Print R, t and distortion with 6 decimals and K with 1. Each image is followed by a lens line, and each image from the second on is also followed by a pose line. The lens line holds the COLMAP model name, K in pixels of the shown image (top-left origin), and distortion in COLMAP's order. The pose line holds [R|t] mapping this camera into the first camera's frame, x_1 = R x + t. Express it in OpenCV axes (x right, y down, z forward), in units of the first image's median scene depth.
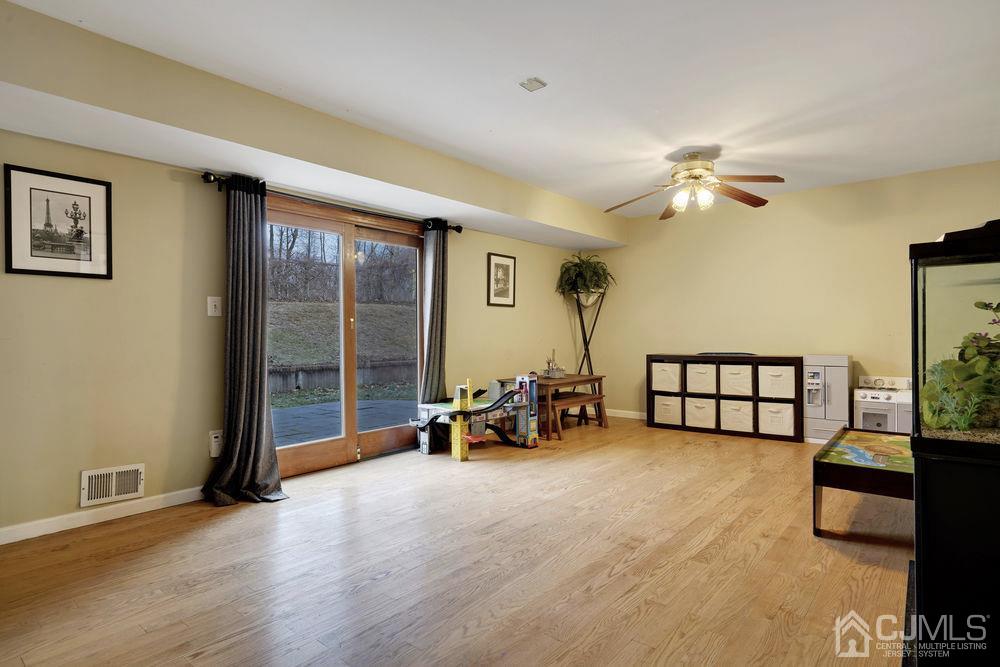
lens RADIAL K [[539.9, 0, 504.1], [0, 539.9, 335.5], [0, 0, 1]] dist [0.012075, -0.000525]
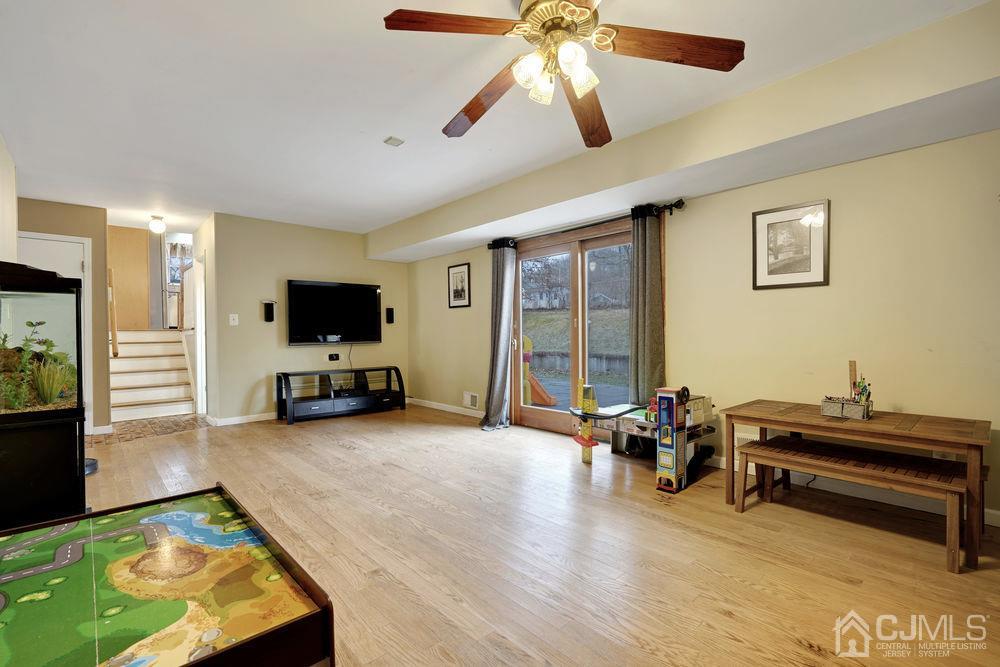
lens RADIAL K [[453.9, 0, 490.4], [0, 453.9, 336.3], [0, 0, 1]] dist [-0.010300, 0.001463]
pose [[-0.157928, 0.009122, -0.987409, 0.805836], [-0.001978, 0.999952, 0.009554, -0.001917], [0.987449, 0.003462, -0.157902, 1.033160]]
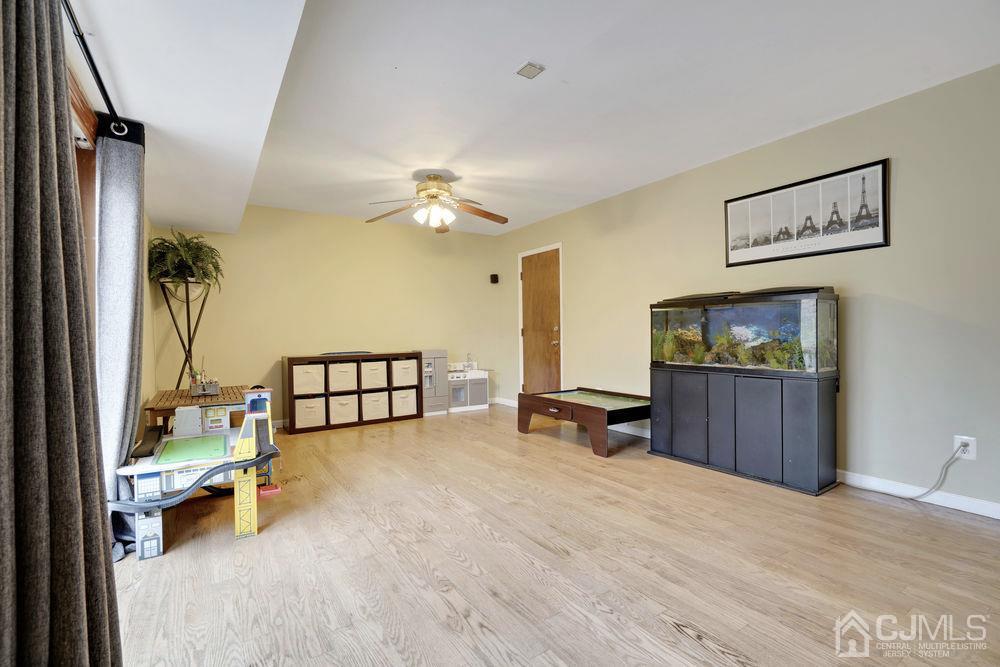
lens RADIAL K [[453.9, 0, 499.6], [0, 453.9, 332.4], [0, 0, 1]] dist [-0.010300, 0.001463]
pose [[0.293585, 0.004866, 0.955921, -0.540276], [0.013201, 0.999871, -0.009144, 0.005825], [-0.955842, 0.015304, 0.293483, 0.611041]]
